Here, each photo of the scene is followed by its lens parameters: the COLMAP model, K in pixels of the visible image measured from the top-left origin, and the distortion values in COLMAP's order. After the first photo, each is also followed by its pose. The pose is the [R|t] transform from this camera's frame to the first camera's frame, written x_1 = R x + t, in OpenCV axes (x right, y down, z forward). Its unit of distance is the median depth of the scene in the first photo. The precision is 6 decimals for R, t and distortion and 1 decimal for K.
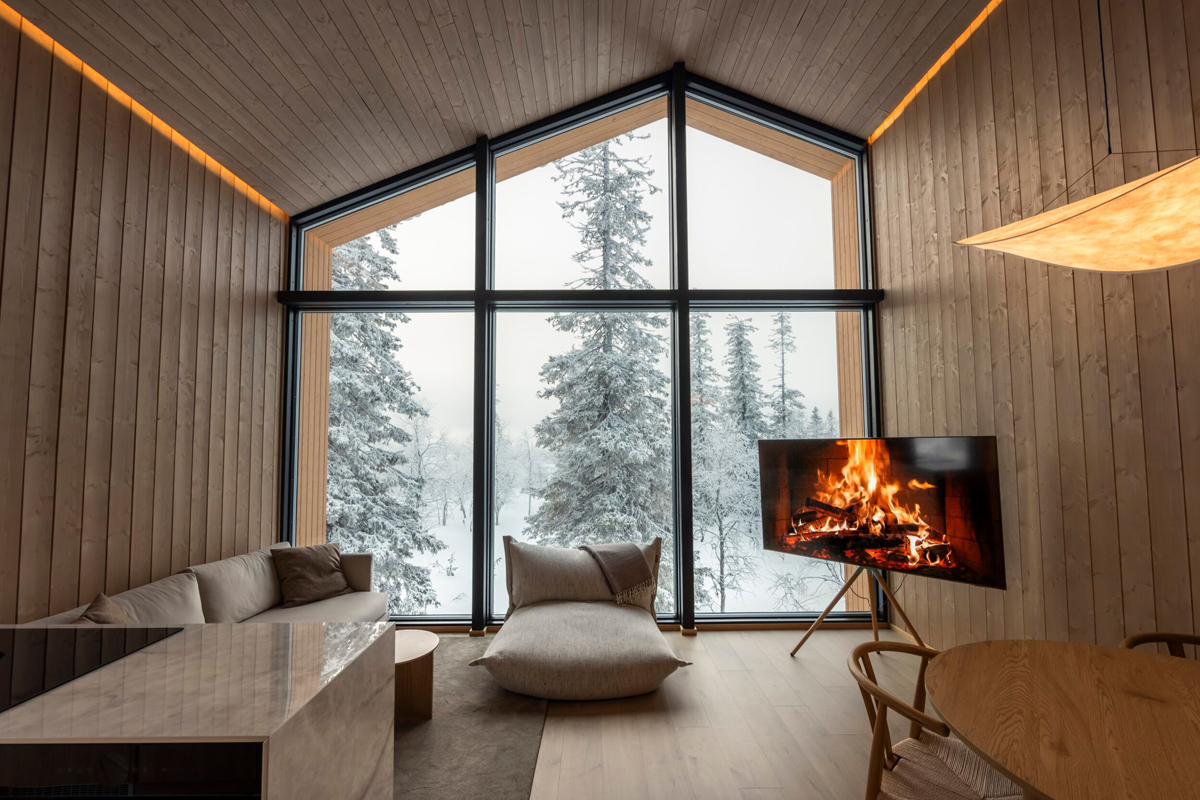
lens RADIAL K [[515.3, 0, 597.6], [0, 515.3, 415.2], [0, 0, 1]] dist [0.000183, -0.000047]
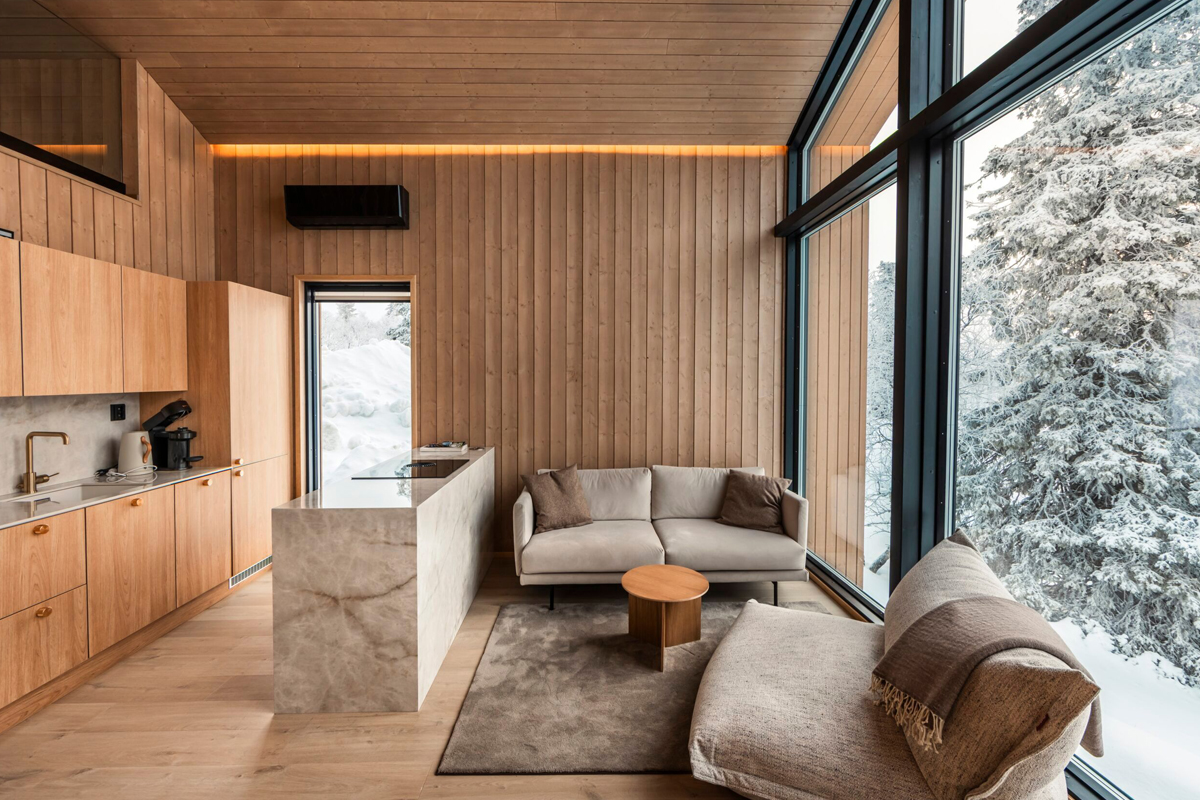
lens RADIAL K [[508.0, 0, 597.0], [0, 508.0, 378.4], [0, 0, 1]] dist [-0.001087, -0.000203]
pose [[0.012499, 0.003372, -0.999916, 0.494827], [0.060884, 0.998136, 0.004127, 0.046459], [0.998067, -0.060930, 0.012271, 0.766012]]
